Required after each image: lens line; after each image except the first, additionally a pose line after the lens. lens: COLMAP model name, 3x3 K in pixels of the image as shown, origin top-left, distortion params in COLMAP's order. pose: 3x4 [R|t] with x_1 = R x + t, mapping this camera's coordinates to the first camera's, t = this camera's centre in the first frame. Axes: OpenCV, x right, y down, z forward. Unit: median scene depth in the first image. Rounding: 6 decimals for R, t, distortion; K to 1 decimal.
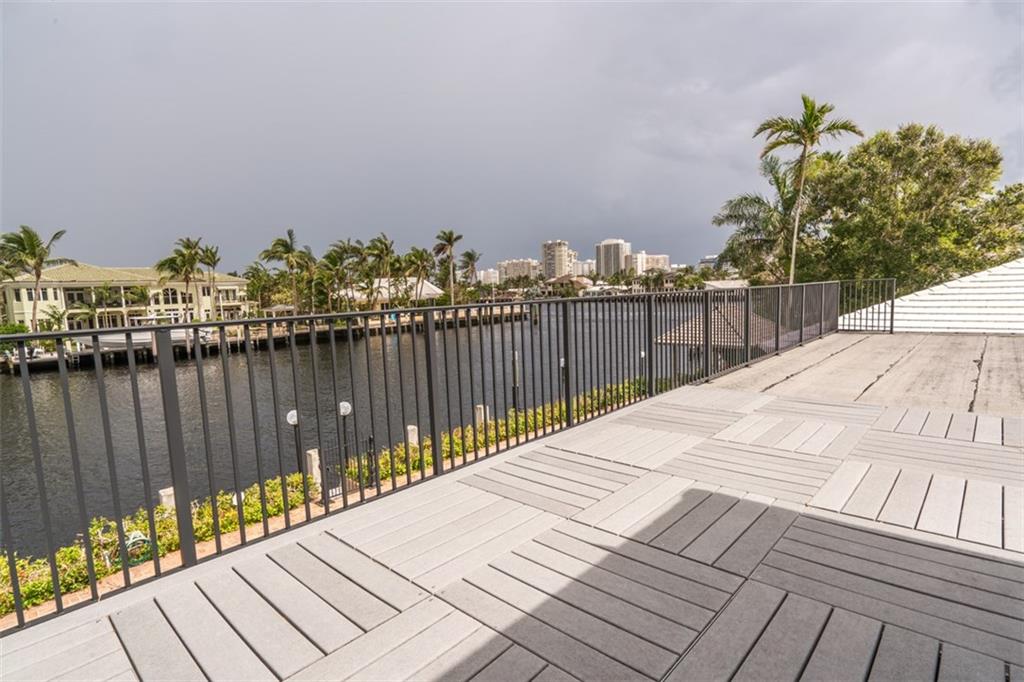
lens RADIAL K [[514.0, 0, 509.0], [0, 514.0, 346.1], [0, 0, 1]] dist [-0.001765, 0.002144]
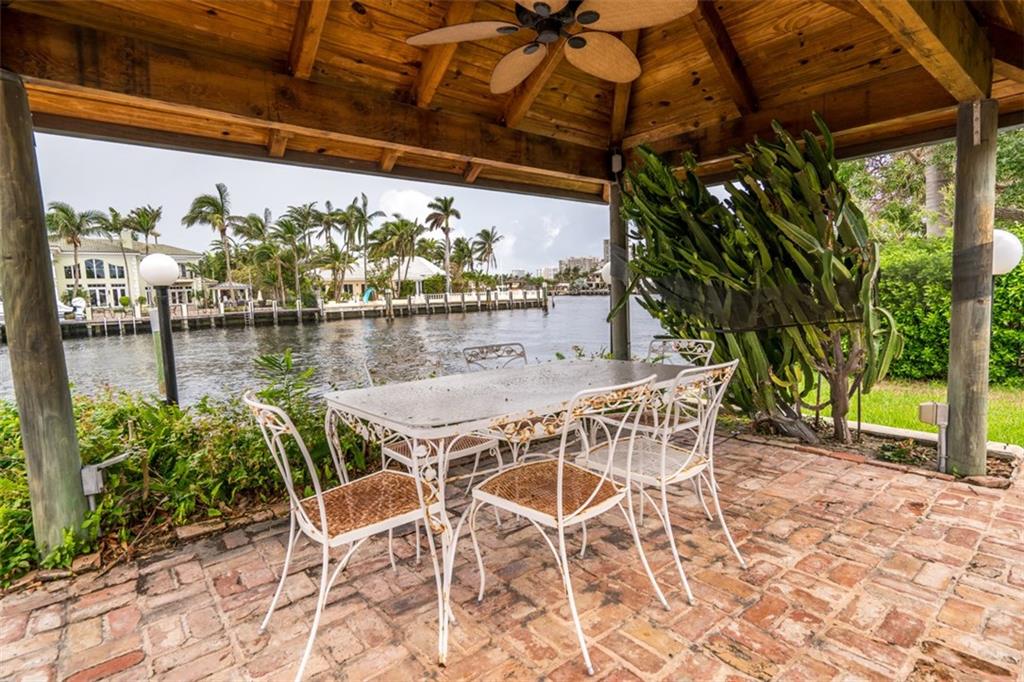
lens RADIAL K [[514.0, 0, 509.0], [0, 514.0, 346.1], [0, 0, 1]] dist [-0.001765, 0.002144]
pose [[0.992045, 0.021719, -0.123995, 0.107872], [-0.021444, 0.999764, 0.003555, 0.010498], [0.124043, -0.000868, 0.992276, 0.218171]]
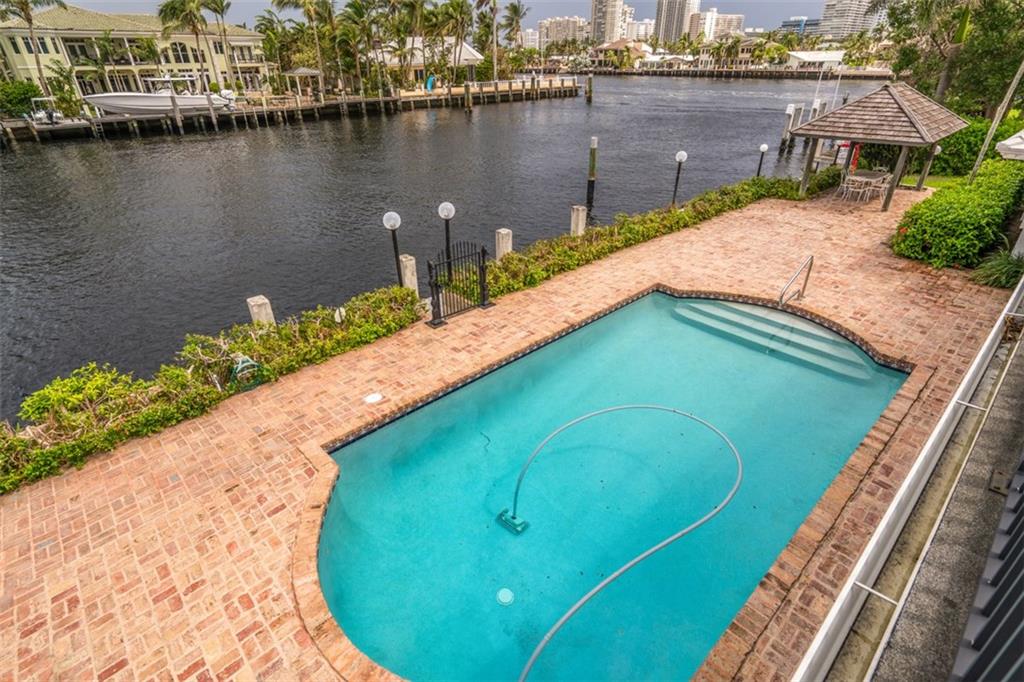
lens RADIAL K [[513.5, 0, 508.6], [0, 513.5, 345.5], [0, 0, 1]] dist [0.003988, -0.000398]
pose [[0.997362, 0.055853, -0.046354, -0.024289], [-0.033229, 0.919137, 0.392535, -0.000823], [0.064530, -0.389959, 0.918568, 0.024437]]
